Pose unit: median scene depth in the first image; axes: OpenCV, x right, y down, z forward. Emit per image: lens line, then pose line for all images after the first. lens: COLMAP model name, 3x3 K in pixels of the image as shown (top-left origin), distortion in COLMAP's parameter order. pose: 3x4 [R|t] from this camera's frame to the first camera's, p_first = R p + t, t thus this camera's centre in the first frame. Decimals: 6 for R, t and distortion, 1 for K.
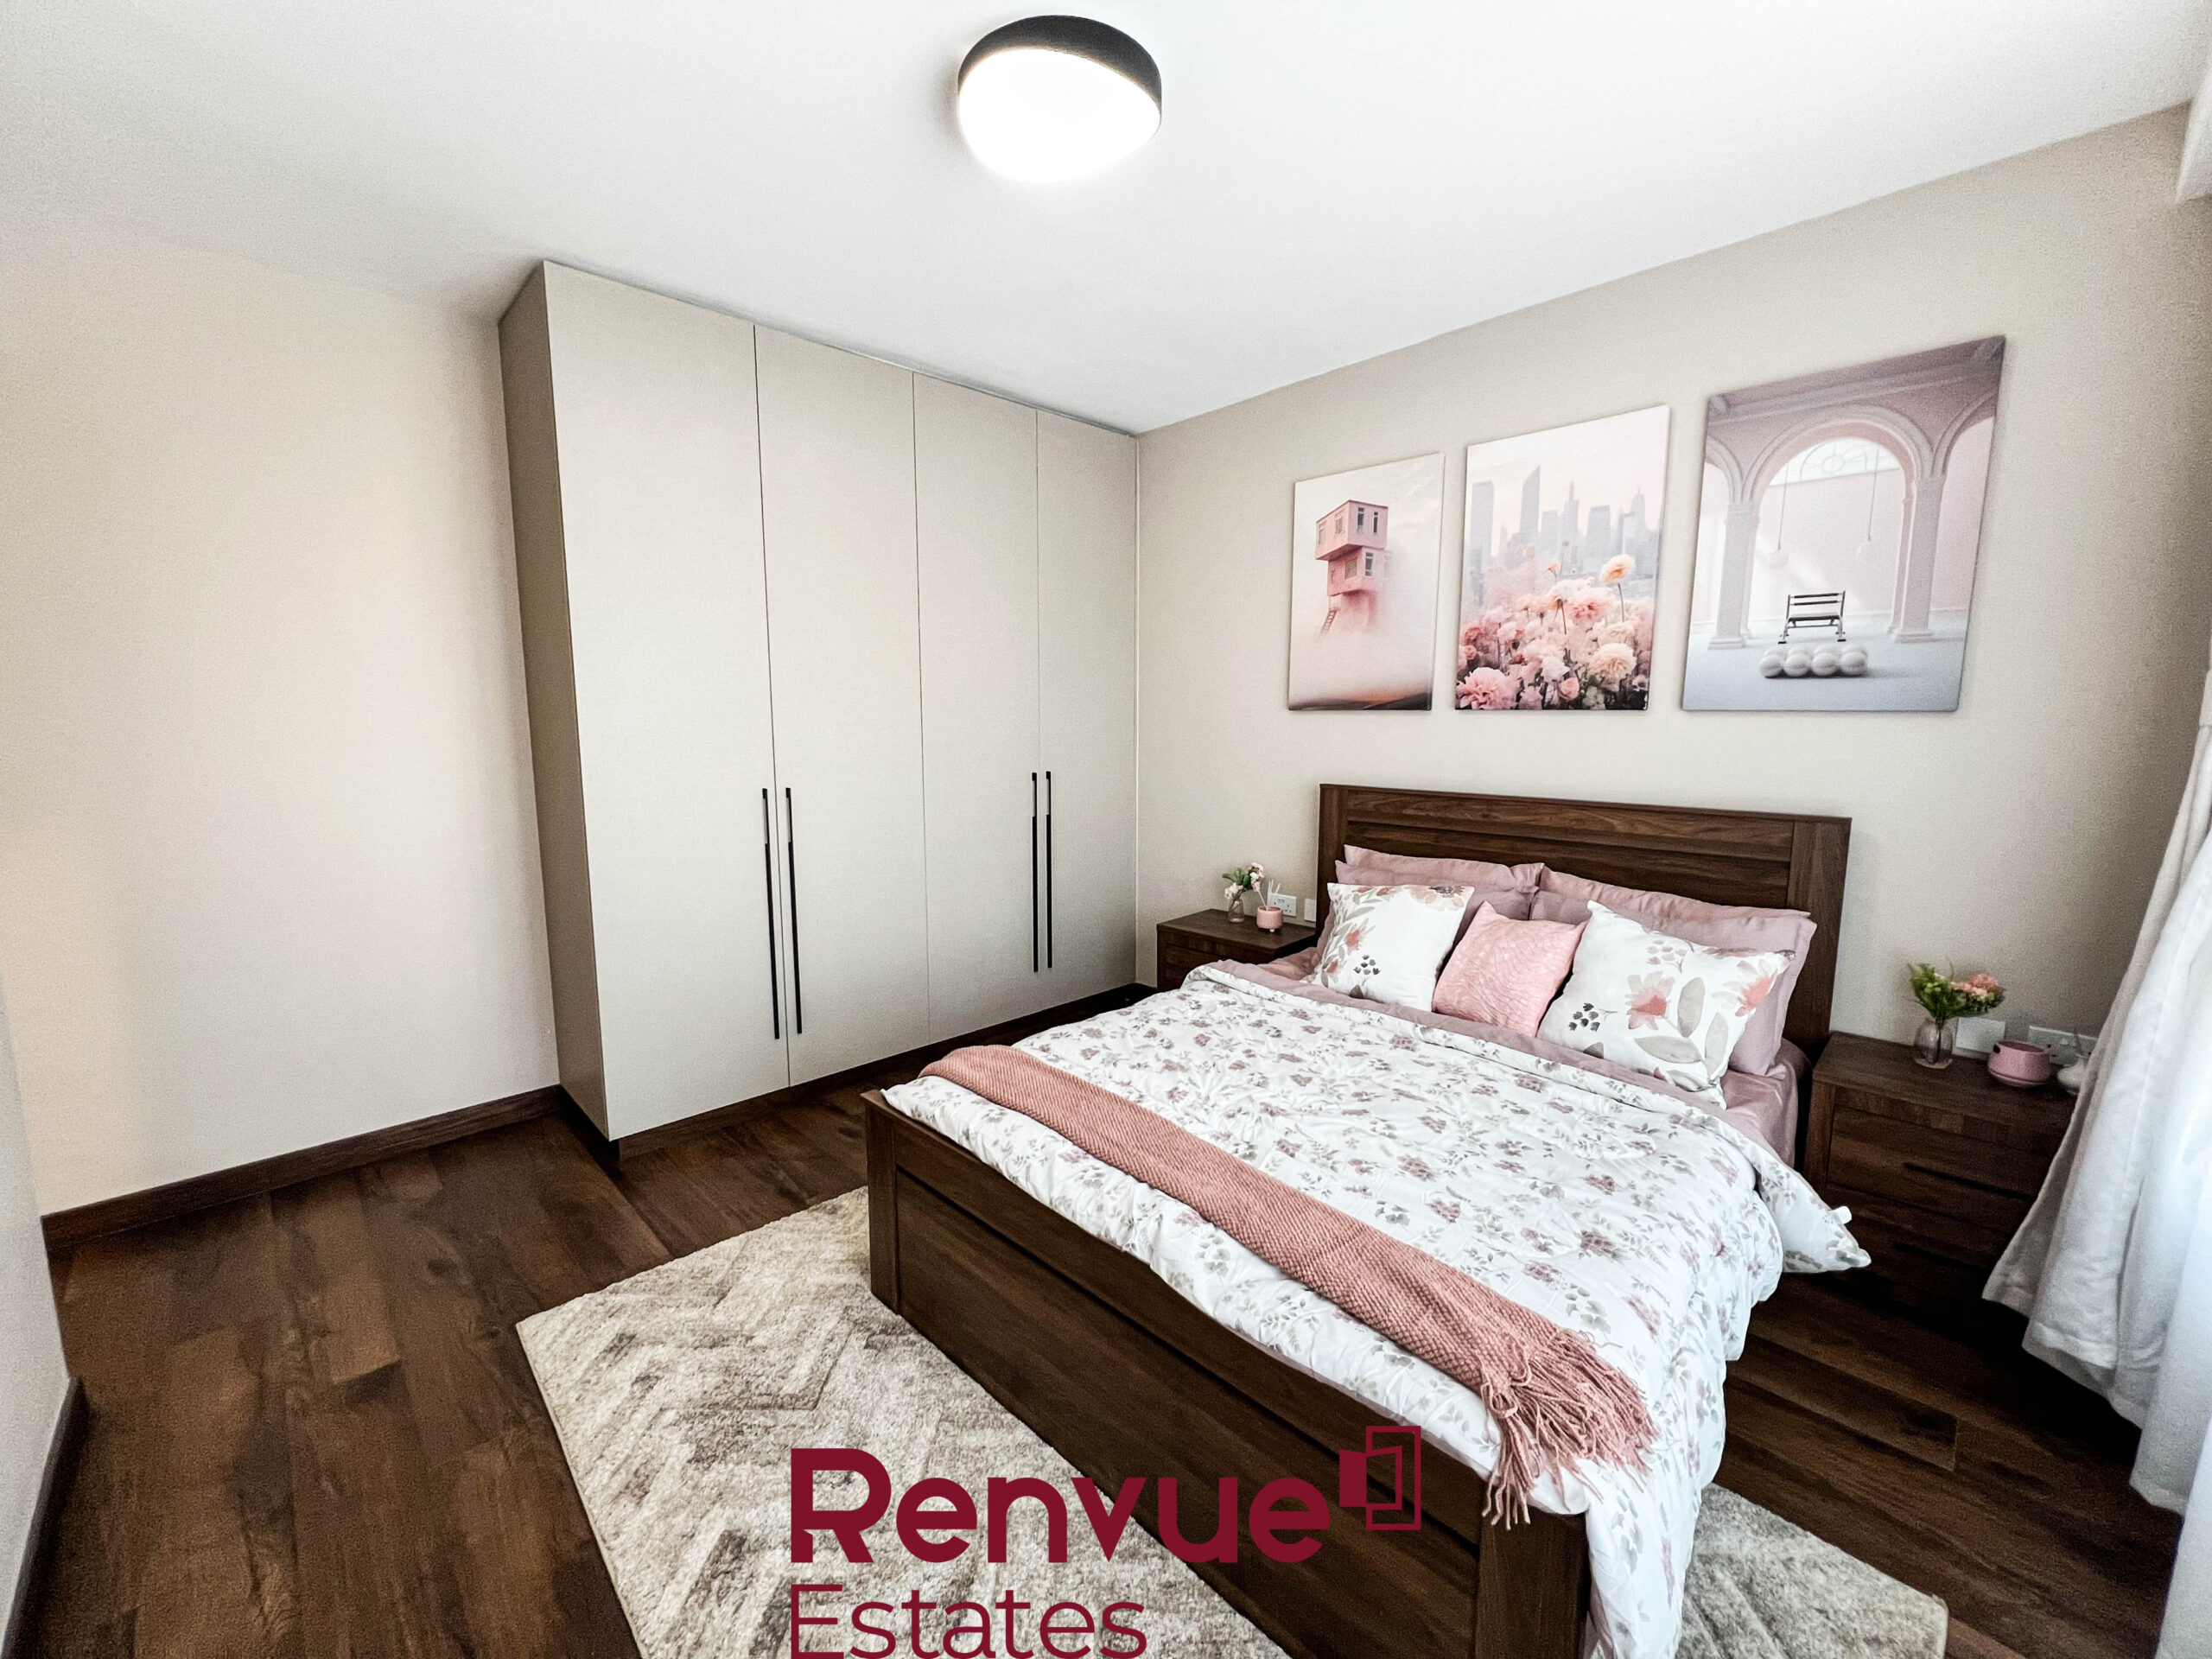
lens RADIAL K [[895.3, 0, 1110.3], [0, 895.3, 825.8], [0, 0, 1]] dist [0.000556, 0.000281]
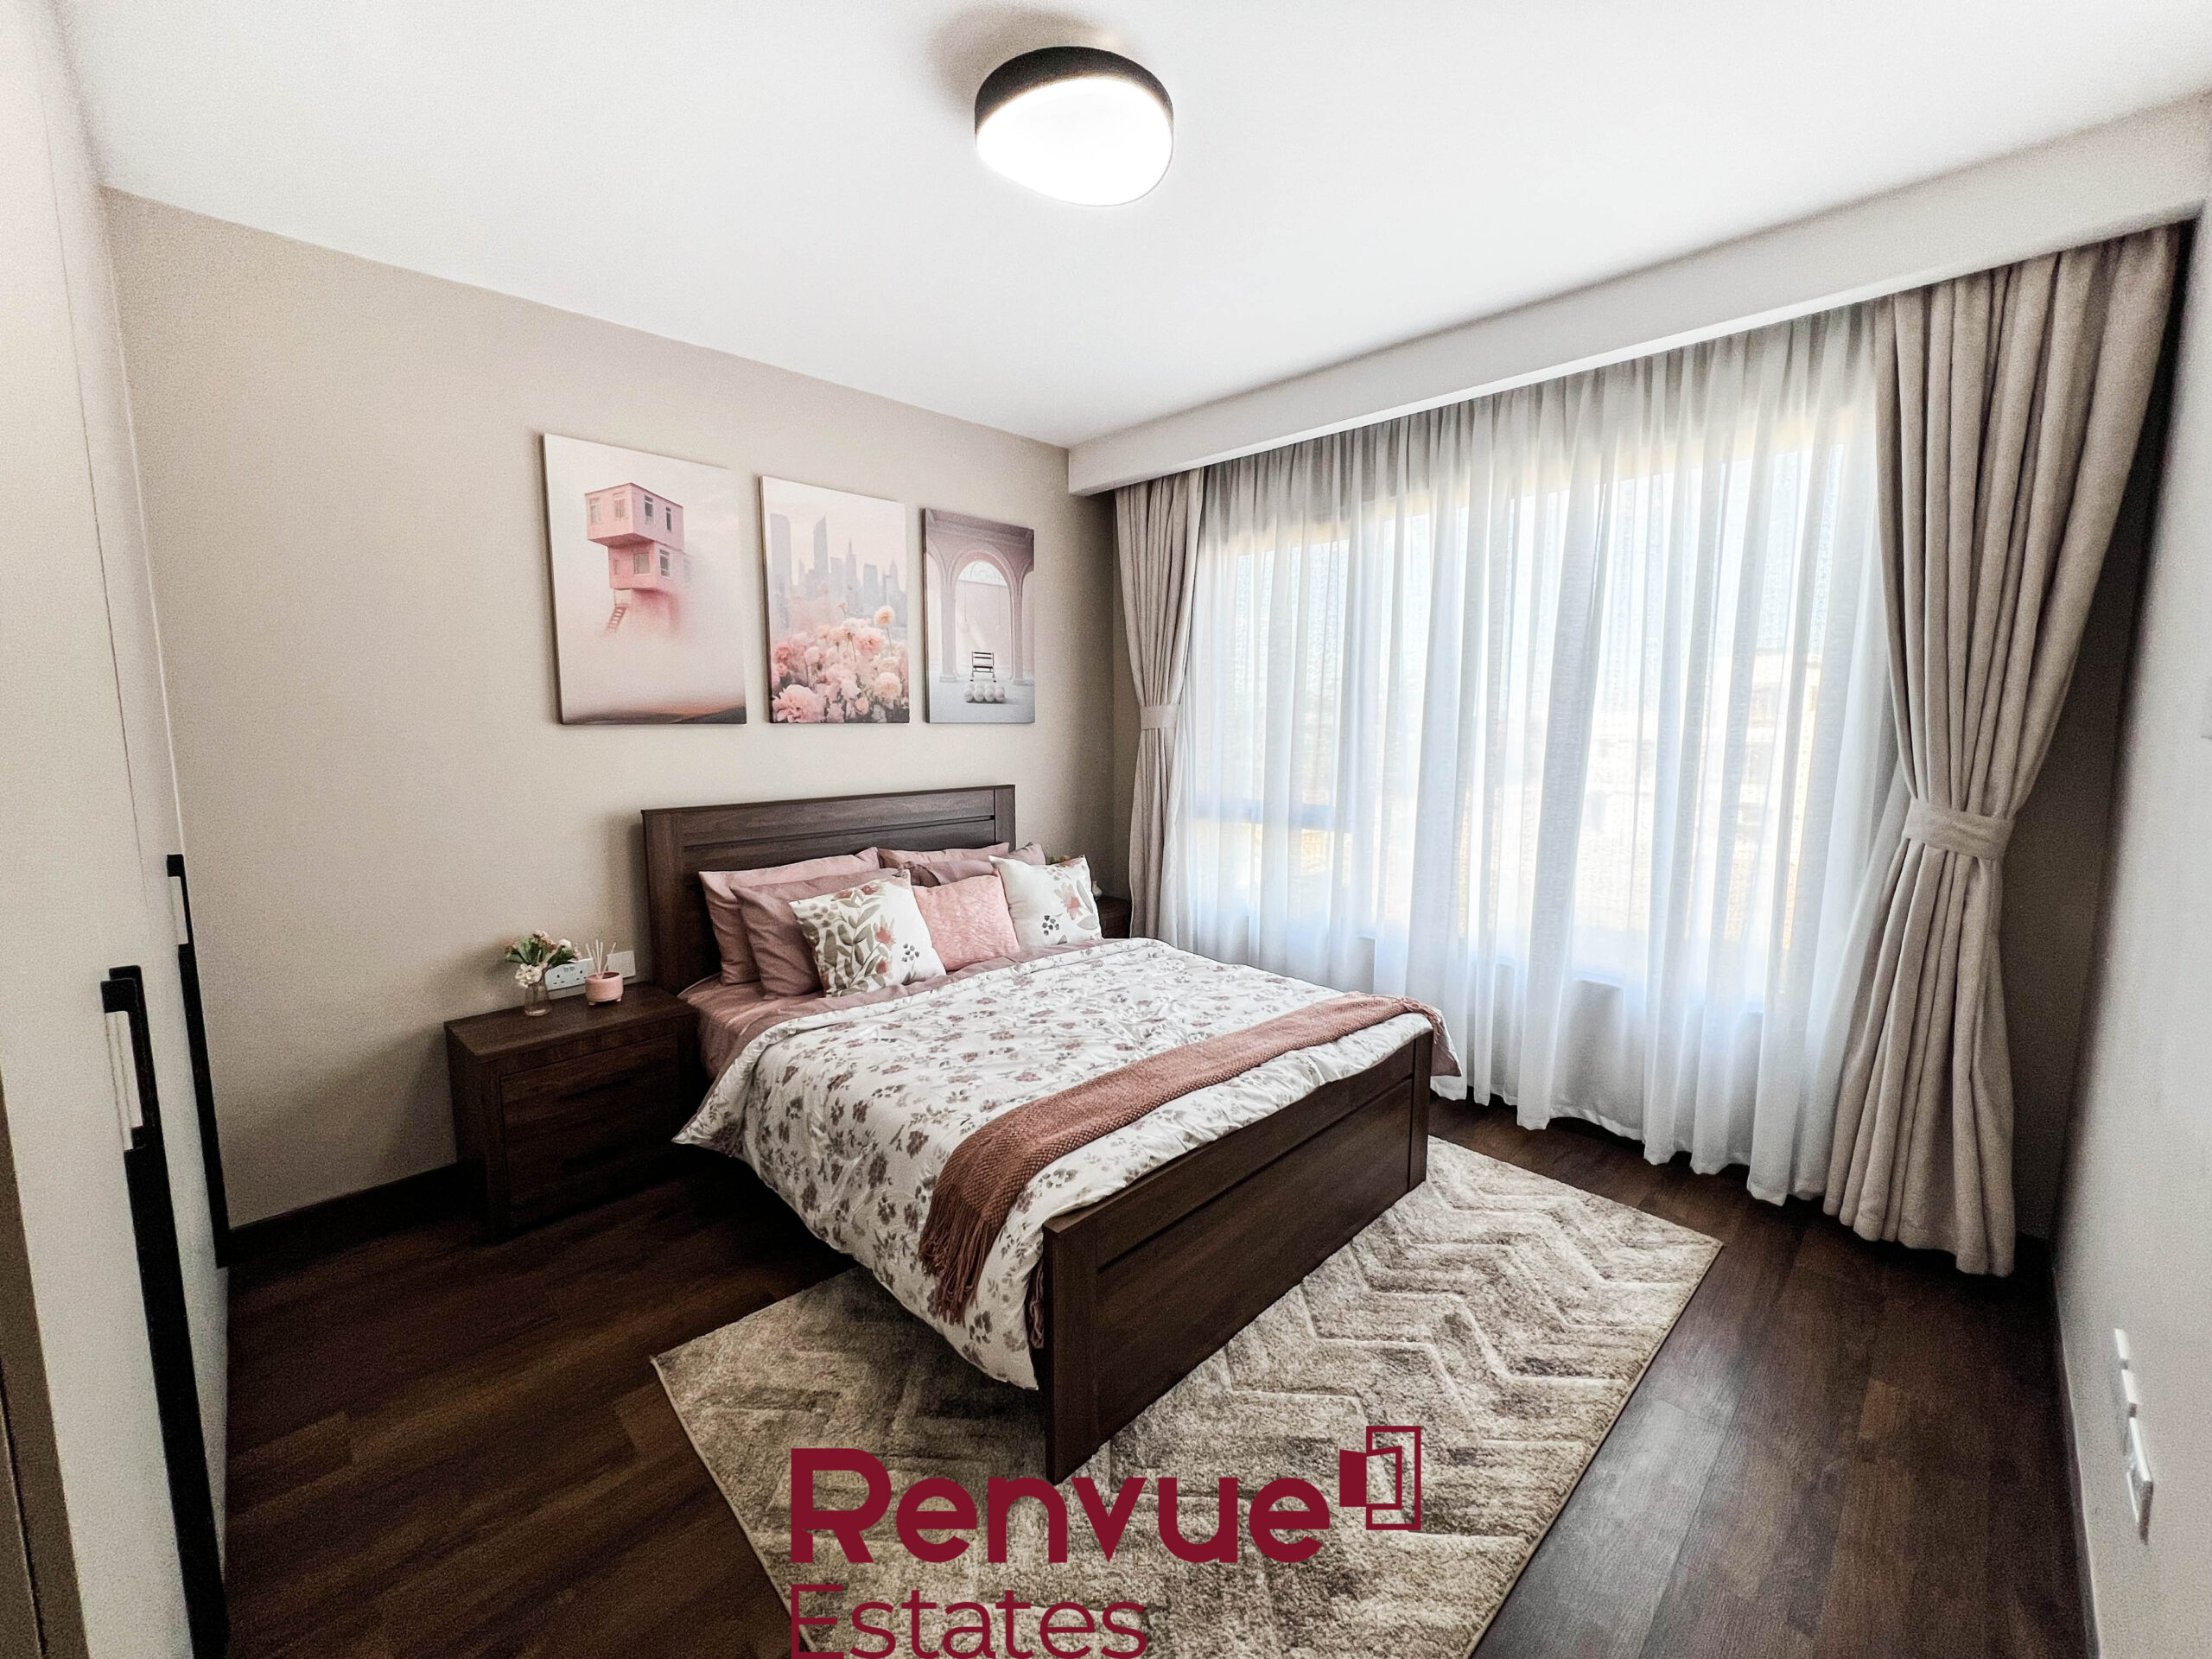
lens RADIAL K [[886.0, 0, 1100.8], [0, 886.0, 827.6], [0, 0, 1]] dist [-0.000344, -0.000405]
pose [[-0.005379, -0.121143, 0.992620, -0.737516], [0.130833, 0.984017, 0.120802, -0.092297], [-0.991390, 0.130517, 0.010557, 0.682855]]
